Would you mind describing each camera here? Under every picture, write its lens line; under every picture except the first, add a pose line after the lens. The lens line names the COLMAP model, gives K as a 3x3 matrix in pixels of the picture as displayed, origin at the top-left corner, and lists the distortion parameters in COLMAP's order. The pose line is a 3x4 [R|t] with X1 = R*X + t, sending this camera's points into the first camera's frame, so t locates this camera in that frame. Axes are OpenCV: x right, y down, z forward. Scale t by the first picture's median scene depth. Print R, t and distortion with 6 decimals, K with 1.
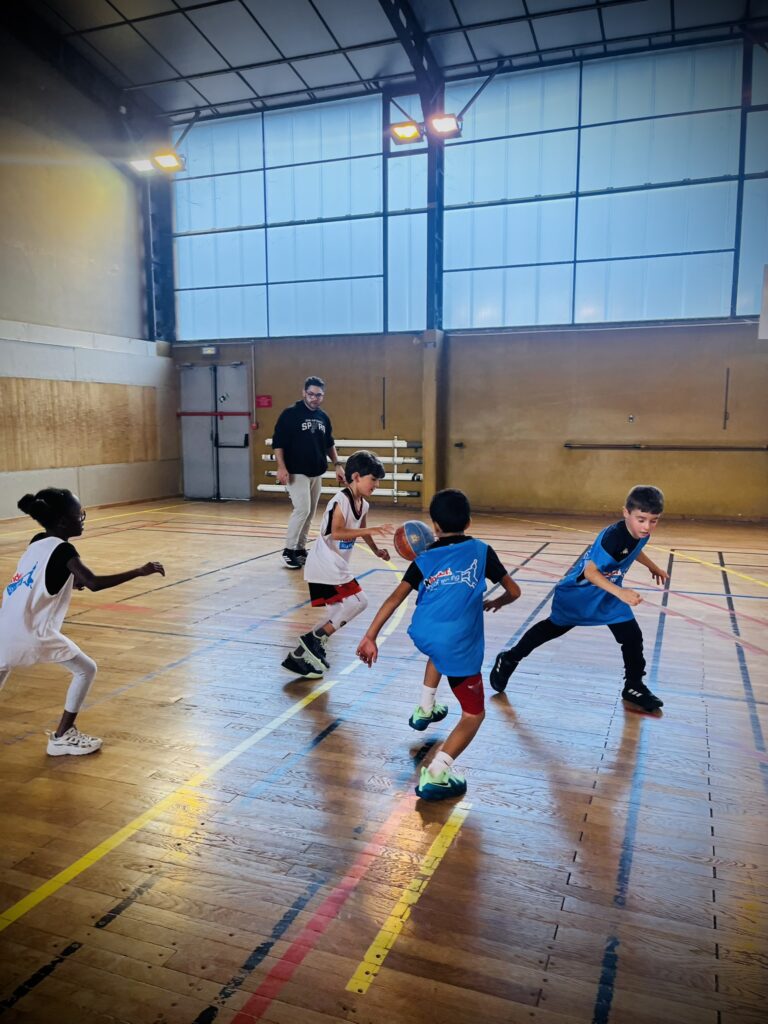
lens RADIAL K [[780.0, 0, 378.7], [0, 780.0, 507.8], [0, 0, 1]] dist [0.063231, -0.079843]
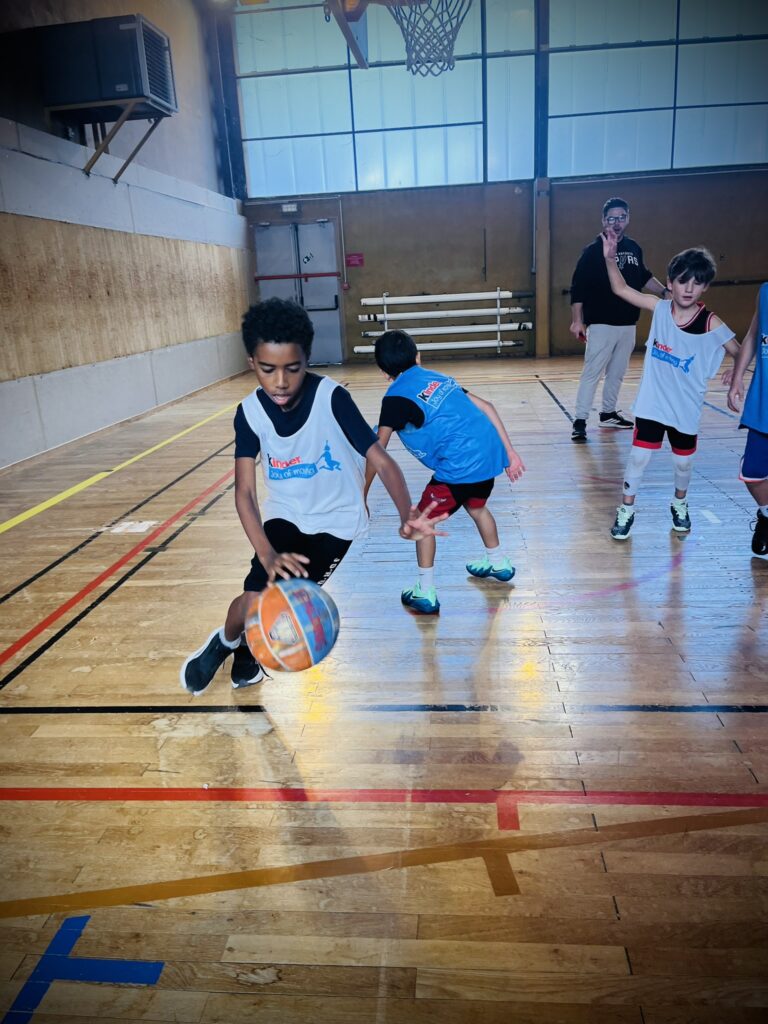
lens RADIAL K [[780.0, 0, 388.1], [0, 780.0, 518.7], [0, 0, 1]] dist [0.063231, -0.079843]
pose [[0.959549, -0.123086, 0.253209, -0.427381], [0.081435, 0.982267, 0.168880, 0.022979], [-0.269505, -0.141428, 0.952557, -0.004644]]
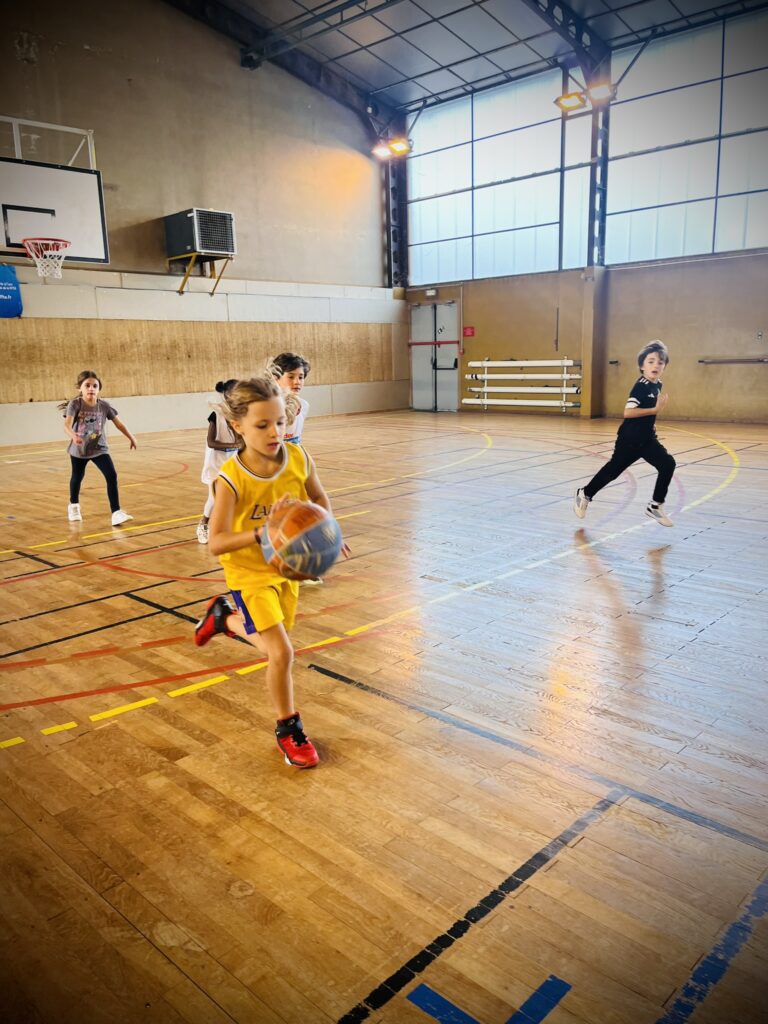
lens RADIAL K [[780.0, 0, 390.1], [0, 780.0, 517.4], [0, 0, 1]] dist [0.063231, -0.079843]
pose [[0.923643, 0.058316, -0.378791, 0.249534], [-0.023903, 0.995197, 0.094928, 0.048884], [0.382508, -0.078625, 0.920601, -0.254972]]
